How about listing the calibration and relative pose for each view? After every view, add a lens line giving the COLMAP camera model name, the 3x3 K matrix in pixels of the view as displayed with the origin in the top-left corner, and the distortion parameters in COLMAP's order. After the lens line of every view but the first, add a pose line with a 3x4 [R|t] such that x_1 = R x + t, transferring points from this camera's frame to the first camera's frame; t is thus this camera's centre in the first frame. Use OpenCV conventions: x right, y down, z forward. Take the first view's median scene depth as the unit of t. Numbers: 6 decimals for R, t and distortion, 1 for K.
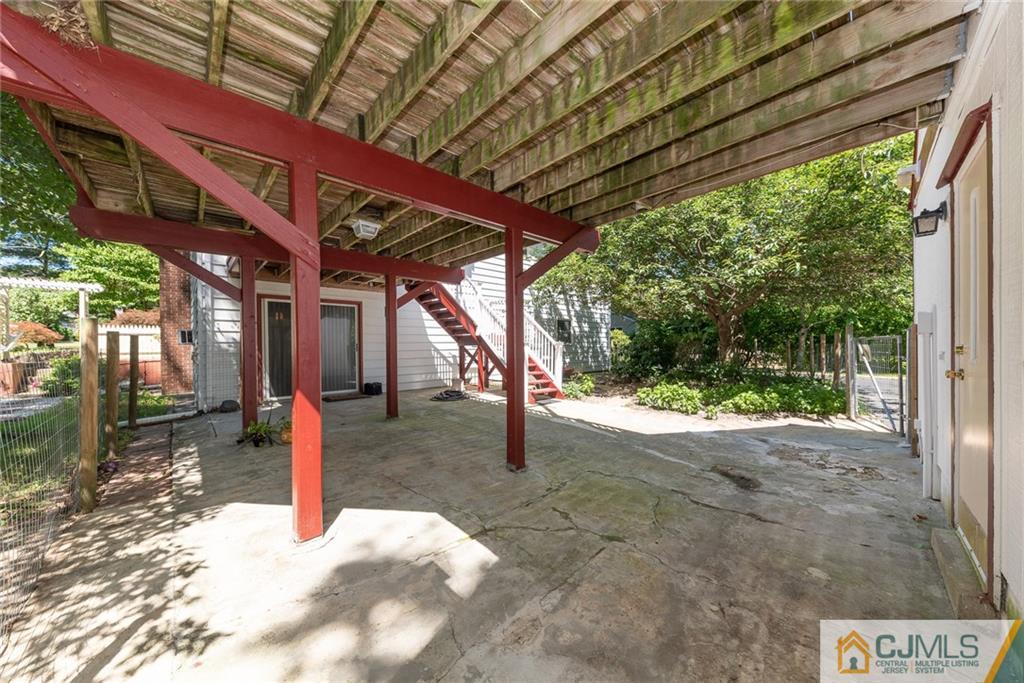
lens RADIAL K [[355.0, 0, 514.8], [0, 355.0, 346.2], [0, 0, 1]] dist [0.009644, -0.002842]
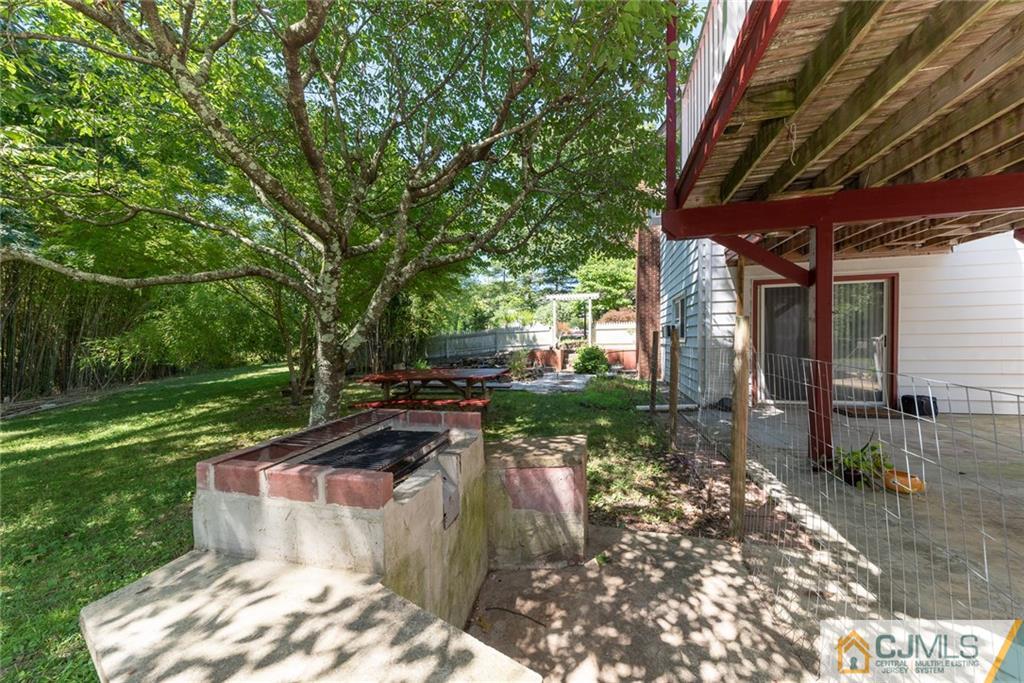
lens RADIAL K [[355.0, 0, 512.4], [0, 355.0, 339.2], [0, 0, 1]] dist [0.009644, -0.002842]
pose [[0.516237, 0.001711, -0.856444, -0.293484], [0.004361, 0.999980, 0.004626, -0.009869], [0.856435, -0.006123, 0.516219, 0.036788]]
